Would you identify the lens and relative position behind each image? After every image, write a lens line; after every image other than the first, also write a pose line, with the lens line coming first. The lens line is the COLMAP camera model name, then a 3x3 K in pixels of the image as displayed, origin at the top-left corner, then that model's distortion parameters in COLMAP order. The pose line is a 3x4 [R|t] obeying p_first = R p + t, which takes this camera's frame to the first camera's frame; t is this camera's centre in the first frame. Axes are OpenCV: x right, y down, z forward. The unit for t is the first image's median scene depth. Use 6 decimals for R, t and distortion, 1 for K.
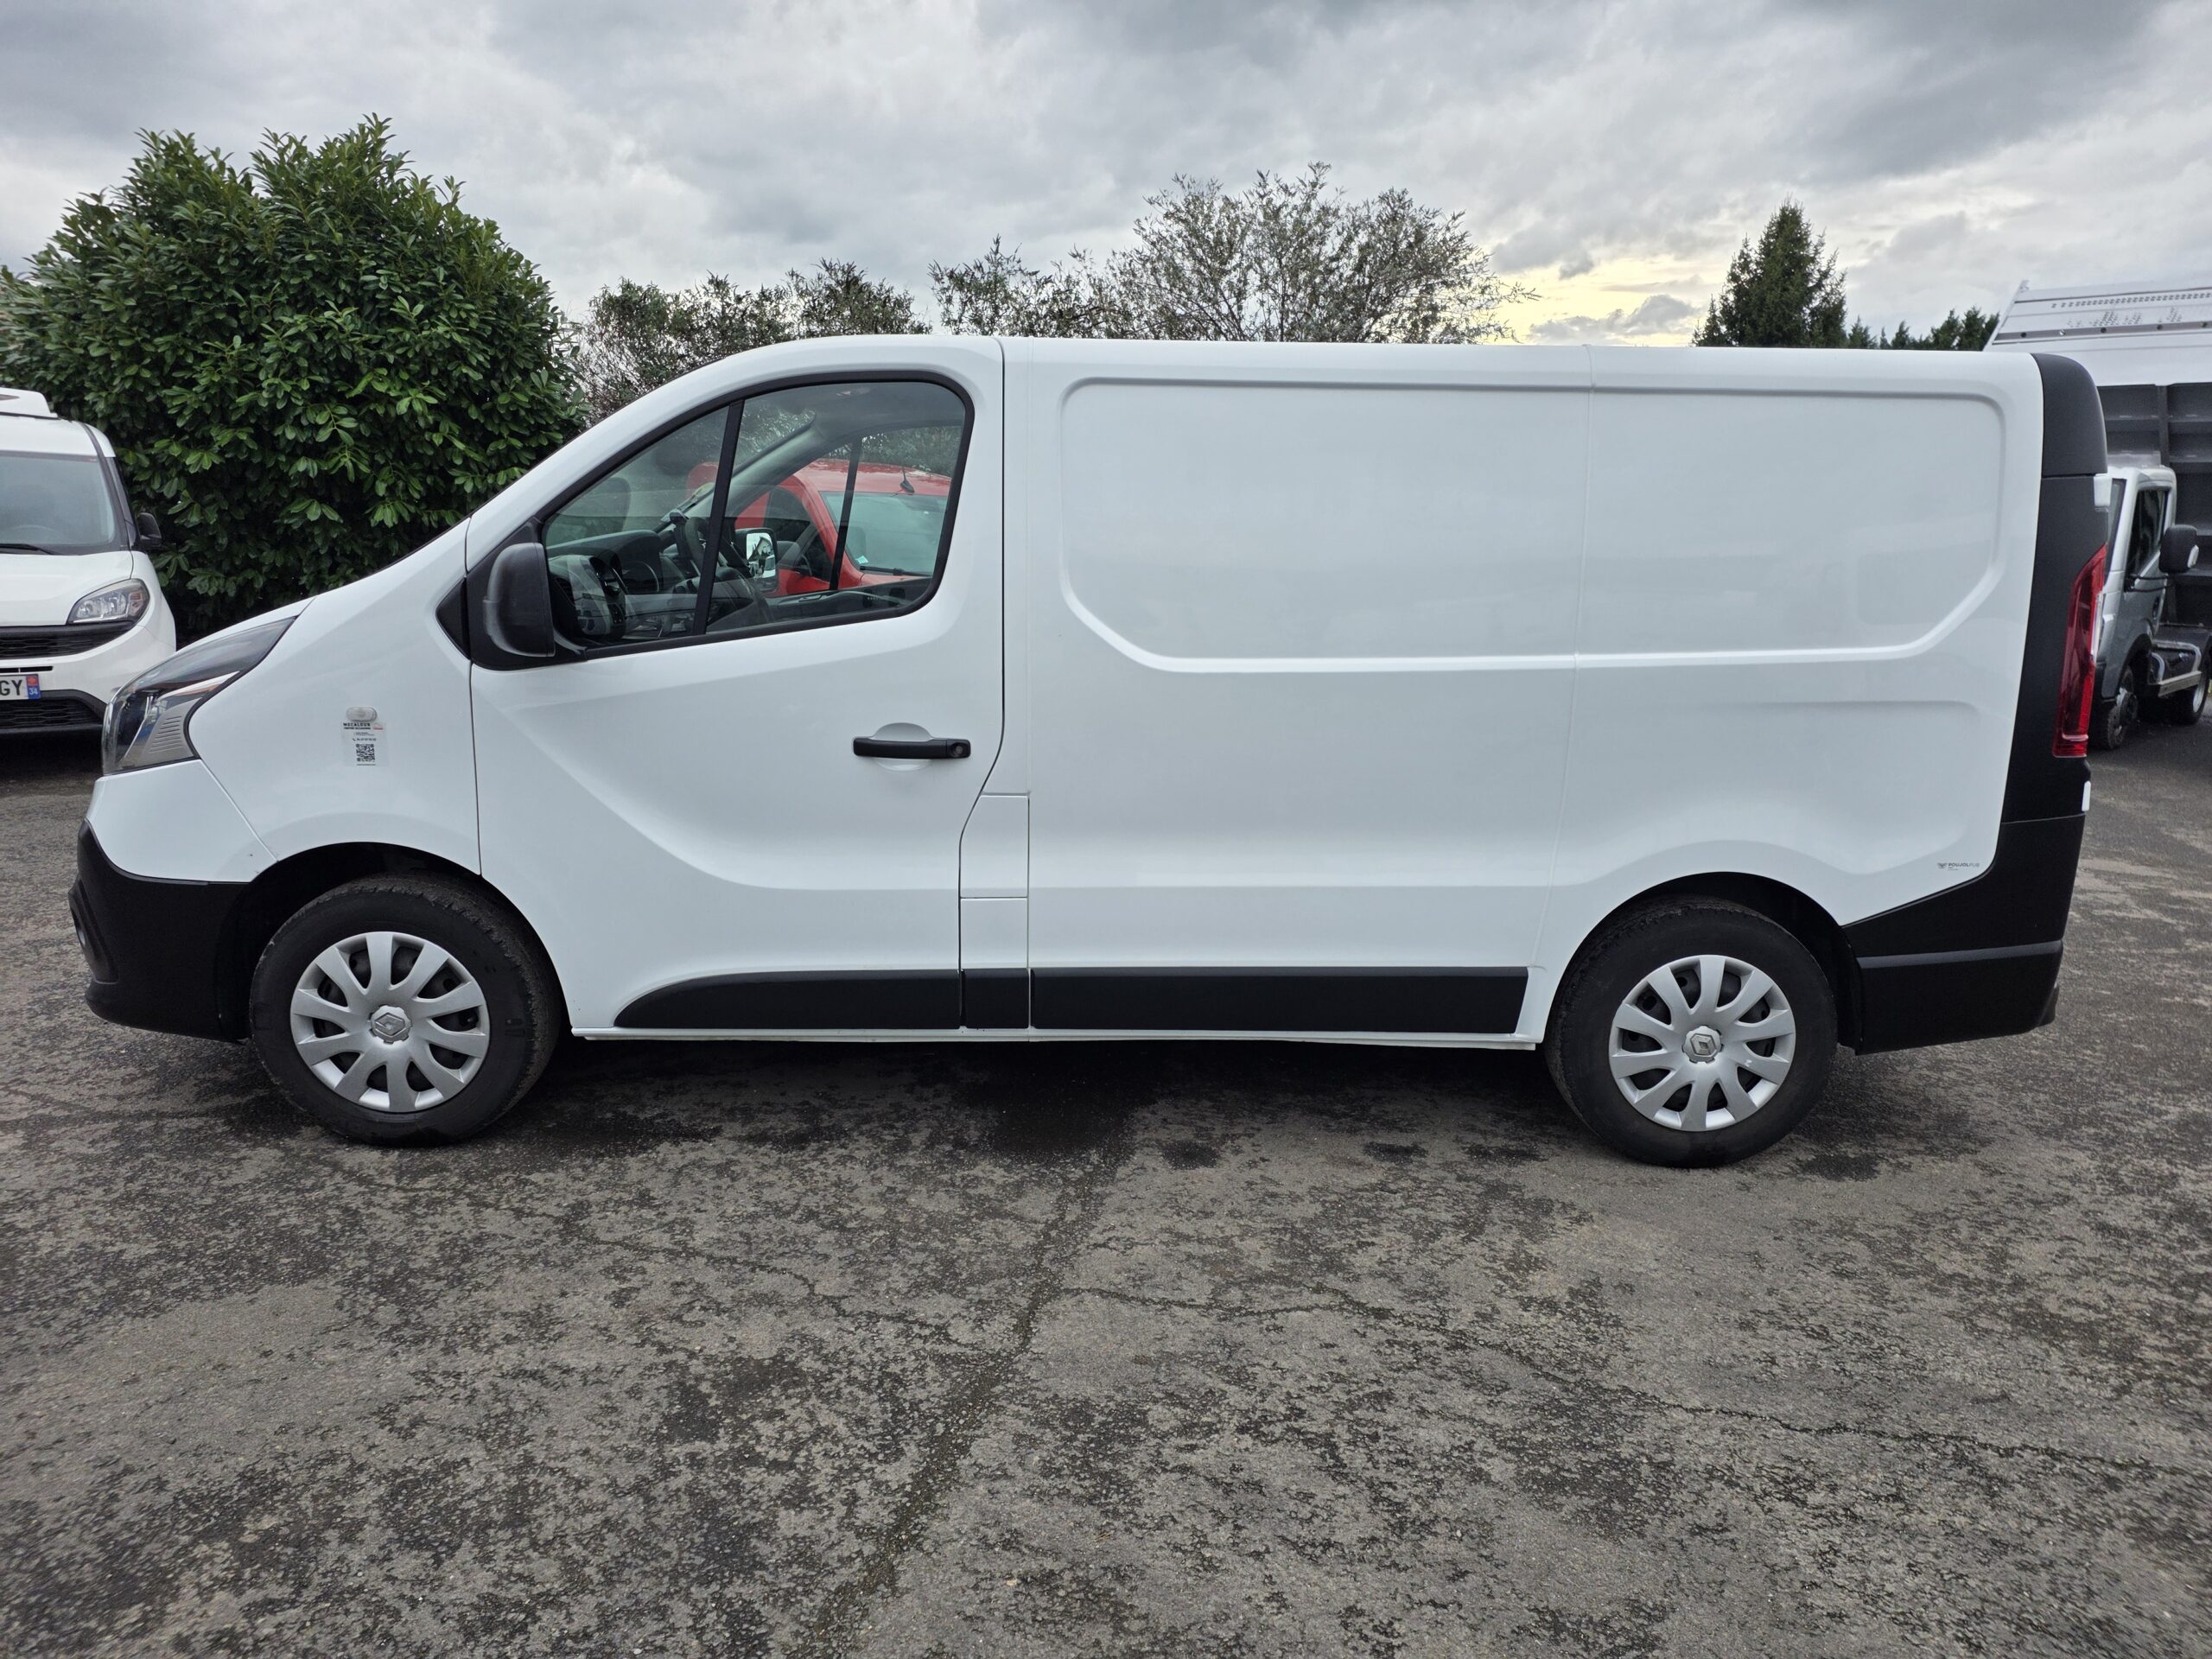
lens RADIAL K [[1463.7, 0, 1115.7], [0, 1463.7, 832.7], [0, 0, 1]] dist [0.048748, -0.031690]
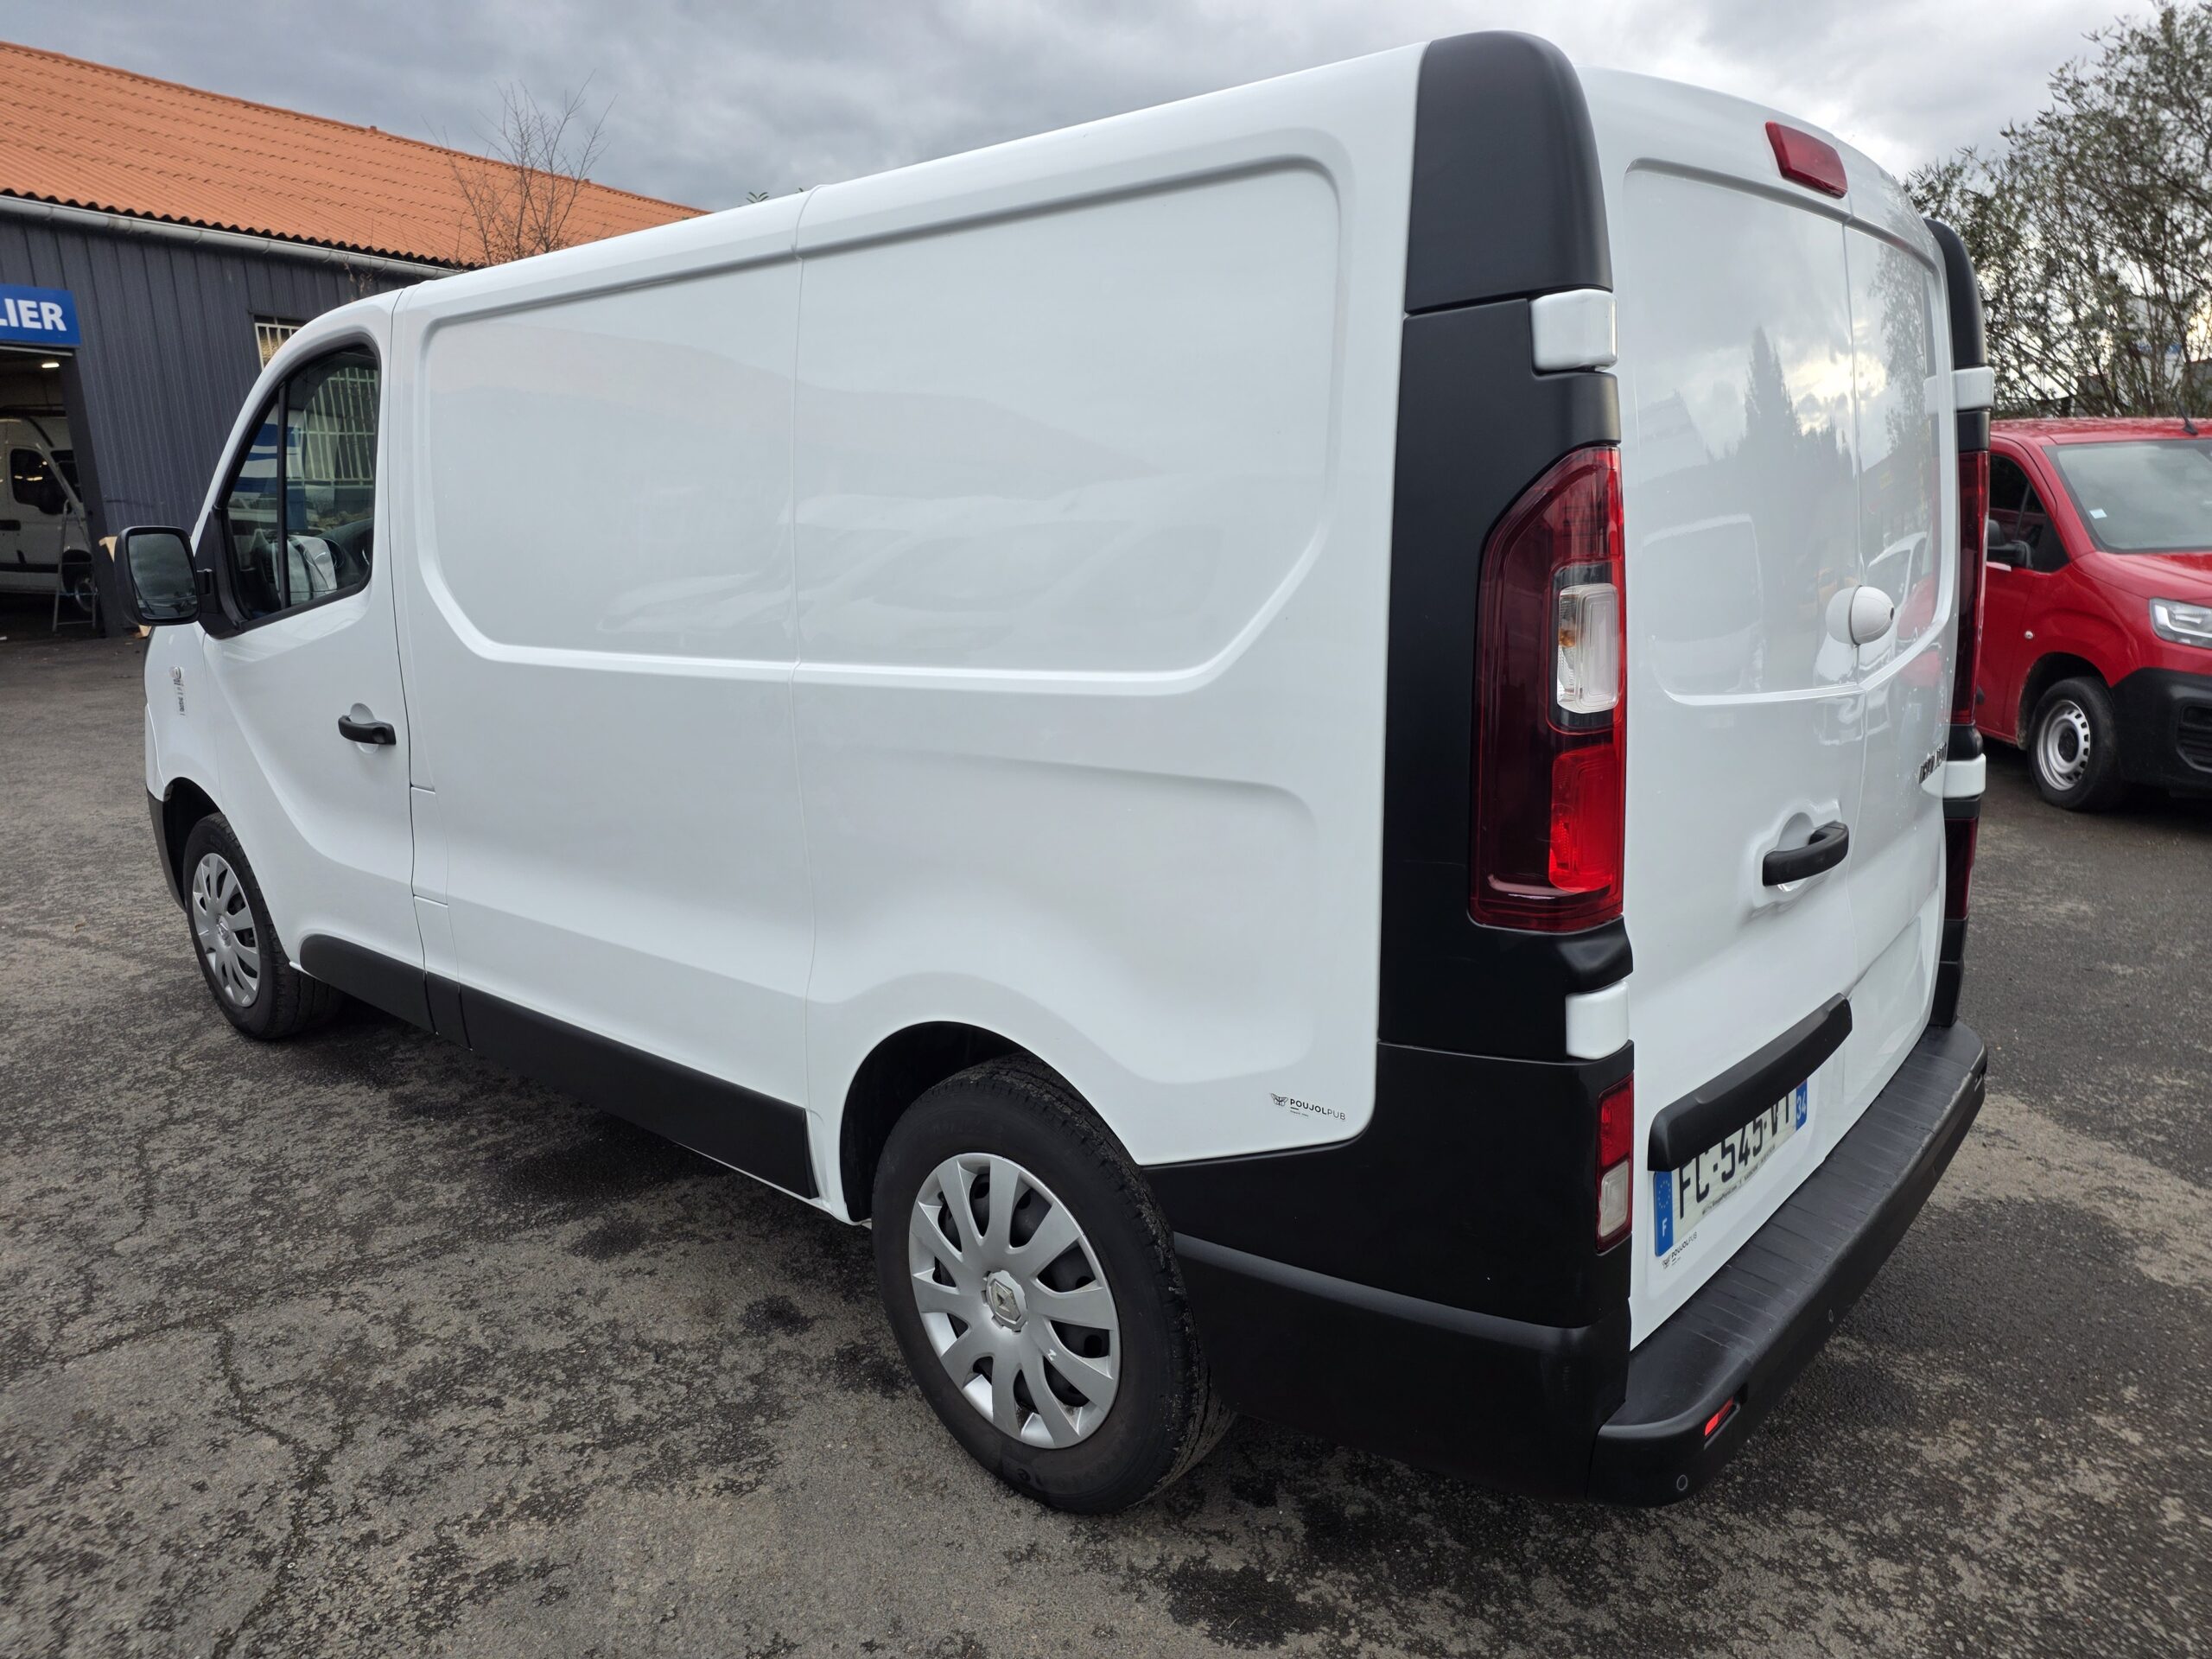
lens RADIAL K [[1463.7, 0, 1220.3], [0, 1463.7, 853.7], [0, 0, 1]] dist [0.048748, -0.031690]
pose [[0.762092, 0.127121, -0.634867, 0.978519], [-0.128384, 0.990736, 0.044267, -0.095839], [0.634613, 0.047771, 0.771352, 0.666259]]
